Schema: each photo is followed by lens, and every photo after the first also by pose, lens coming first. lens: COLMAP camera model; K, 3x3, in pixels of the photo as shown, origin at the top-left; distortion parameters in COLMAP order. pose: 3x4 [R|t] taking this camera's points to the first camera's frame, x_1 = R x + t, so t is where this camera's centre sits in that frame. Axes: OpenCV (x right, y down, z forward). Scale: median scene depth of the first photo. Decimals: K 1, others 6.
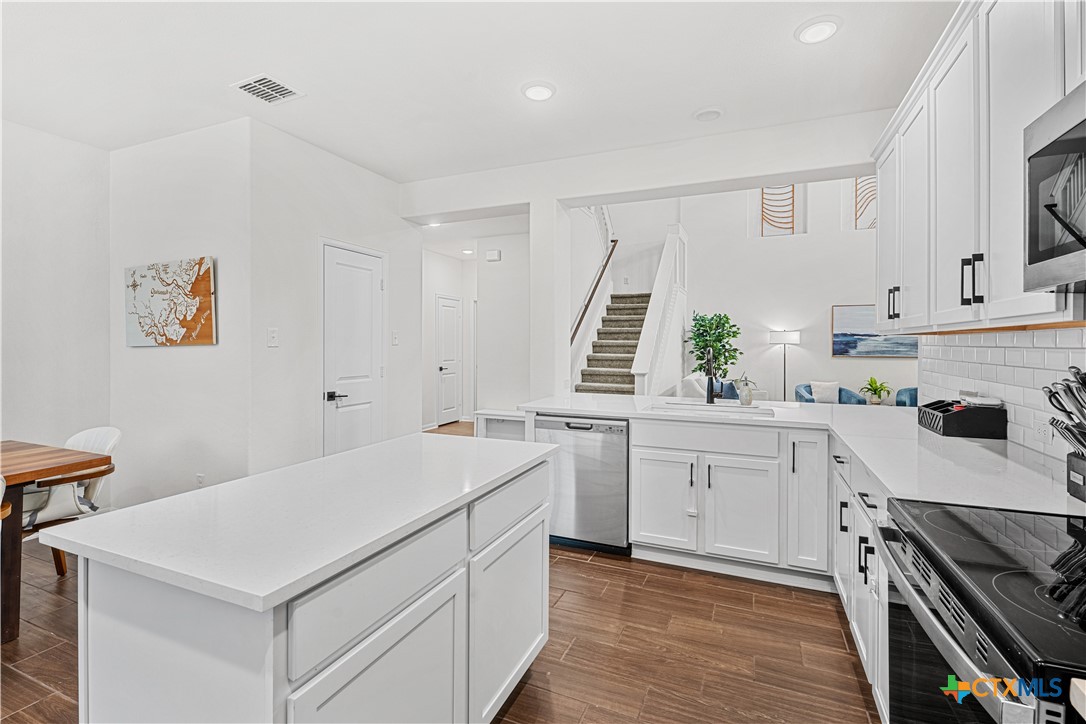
lens RADIAL K [[492.4, 0, 539.9], [0, 492.4, 341.2], [0, 0, 1]] dist [-0.000955, -0.000427]
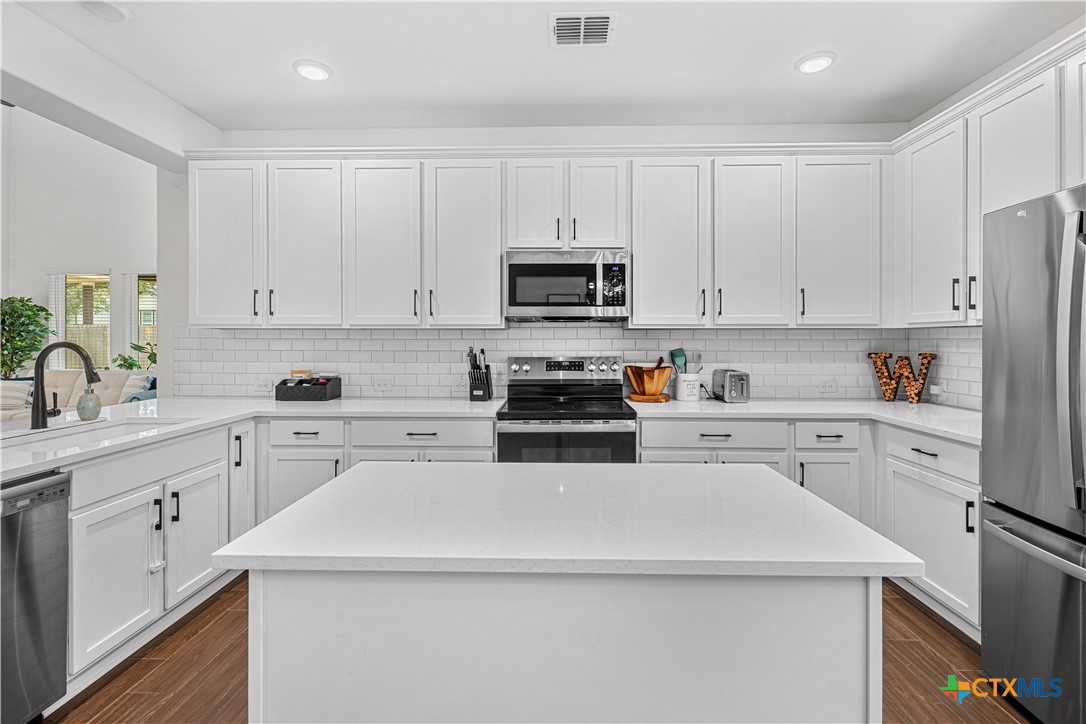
lens RADIAL K [[492.4, 0, 552.9], [0, 492.4, 340.4], [0, 0, 1]] dist [-0.000955, -0.000427]
pose [[-0.373190, -0.007630, 0.927724, -0.215179], [-0.006781, 0.999962, 0.005497, 0.001598], [-0.927730, -0.004240, -0.373227, 0.267146]]
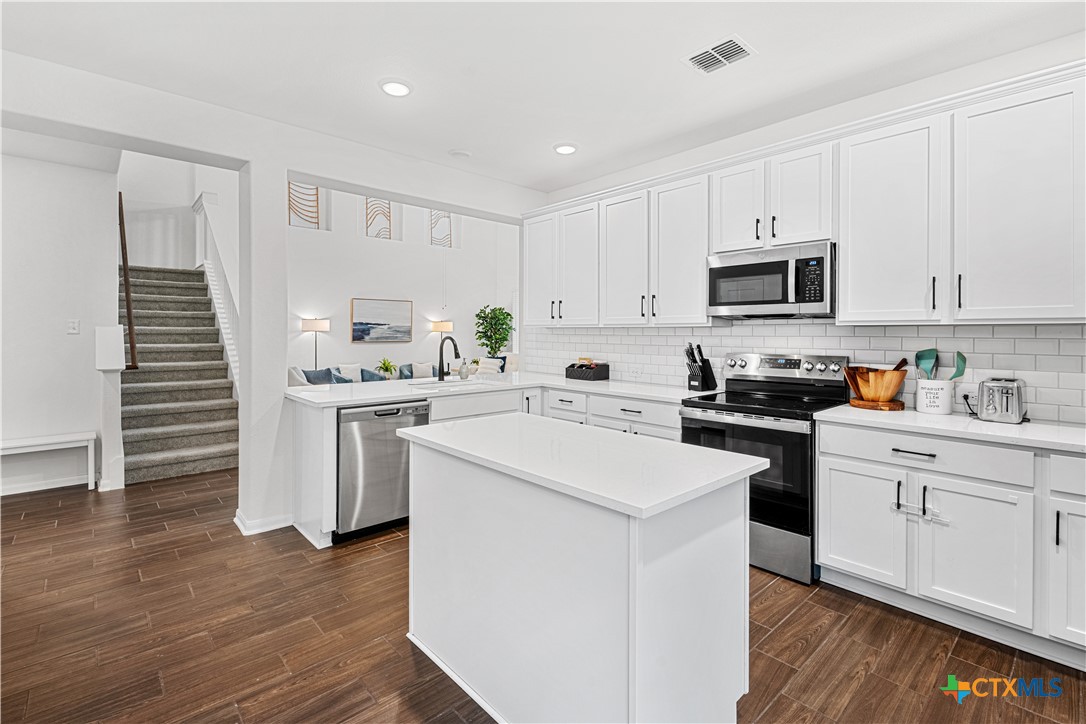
lens RADIAL K [[492.4, 0, 548.4], [0, 492.4, 336.0], [0, 0, 1]] dist [-0.000955, -0.000427]
pose [[0.405789, -0.008119, 0.913931, -0.291134], [-0.007743, 0.999894, 0.012320, -0.001363], [-0.913934, -0.012076, 0.405684, 0.109550]]
